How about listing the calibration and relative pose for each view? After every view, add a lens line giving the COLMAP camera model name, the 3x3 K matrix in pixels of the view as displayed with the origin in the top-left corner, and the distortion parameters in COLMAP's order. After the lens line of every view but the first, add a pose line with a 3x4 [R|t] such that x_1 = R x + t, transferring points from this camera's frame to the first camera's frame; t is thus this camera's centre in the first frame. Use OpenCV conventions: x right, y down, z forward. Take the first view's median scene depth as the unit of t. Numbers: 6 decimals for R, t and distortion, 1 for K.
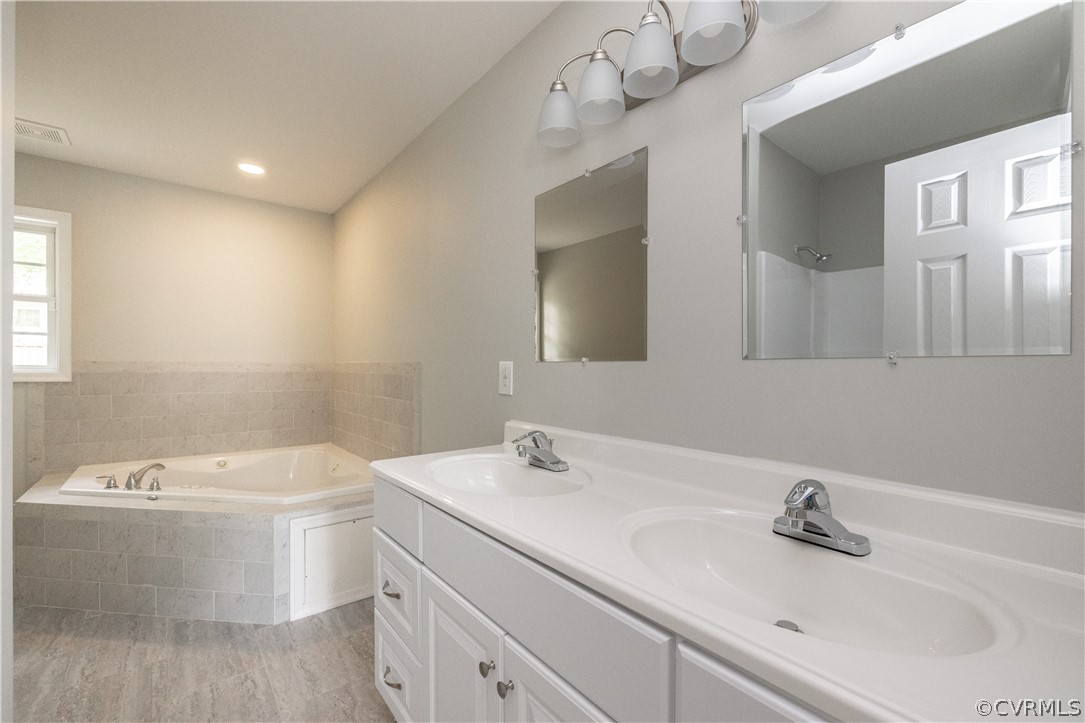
lens RADIAL K [[450.1, 0, 530.8], [0, 450.1, 370.1], [0, 0, 1]] dist [-0.004583, 0.000118]
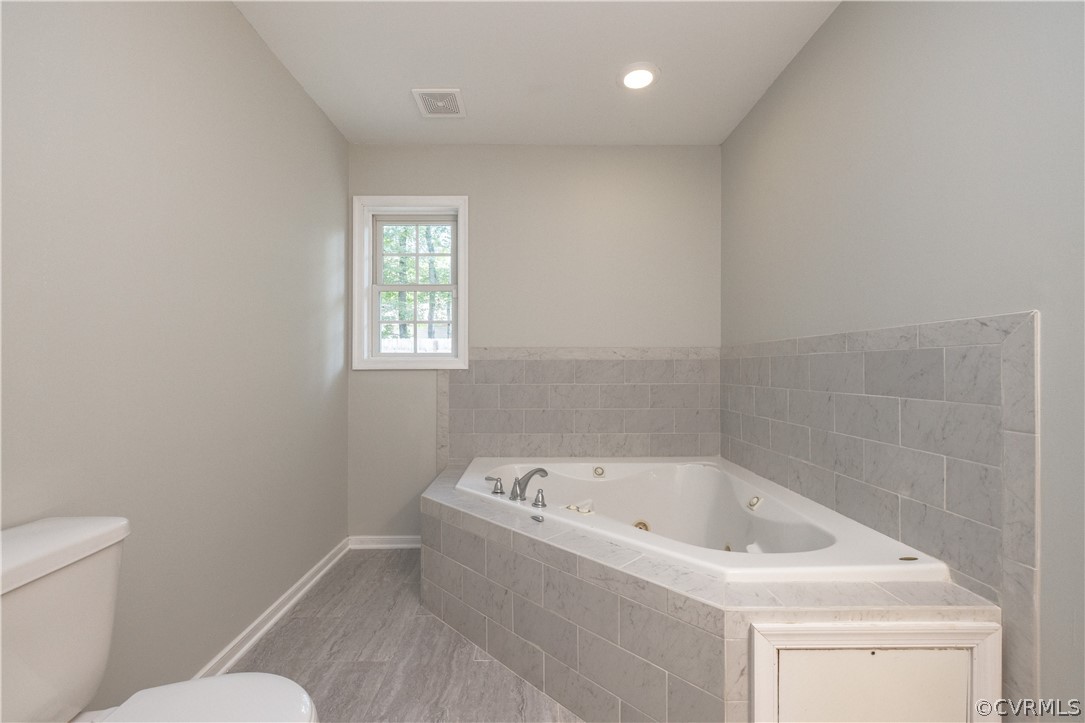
lens RADIAL K [[450.1, 0, 538.4], [0, 450.1, 365.3], [0, 0, 1]] dist [-0.004583, 0.000118]
pose [[0.784279, -0.012941, -0.620274, -0.314351], [0.003716, 0.999862, -0.016162, 0.034602], [0.620397, 0.010371, 0.784219, 0.343291]]
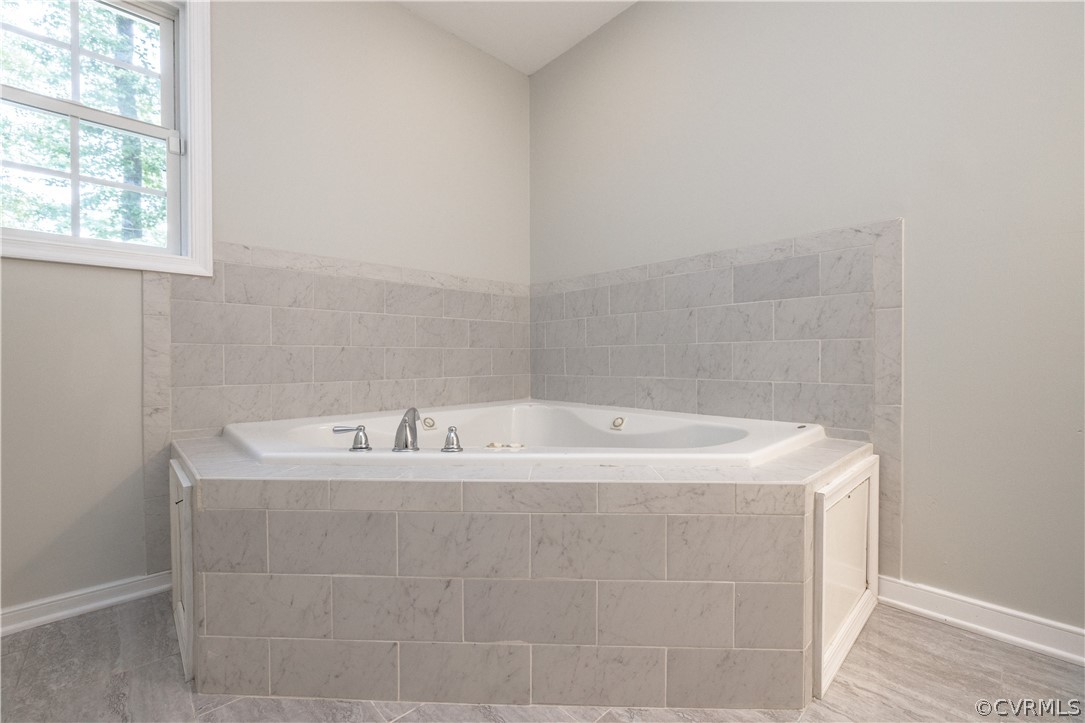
lens RADIAL K [[450.1, 0, 544.3], [0, 450.1, 360.5], [0, 0, 1]] dist [-0.004583, 0.000118]
pose [[0.997357, -0.013784, 0.071338, -0.670387], [0.013589, 0.999902, 0.003219, 0.141919], [-0.071375, -0.002241, 0.997447, 0.412308]]
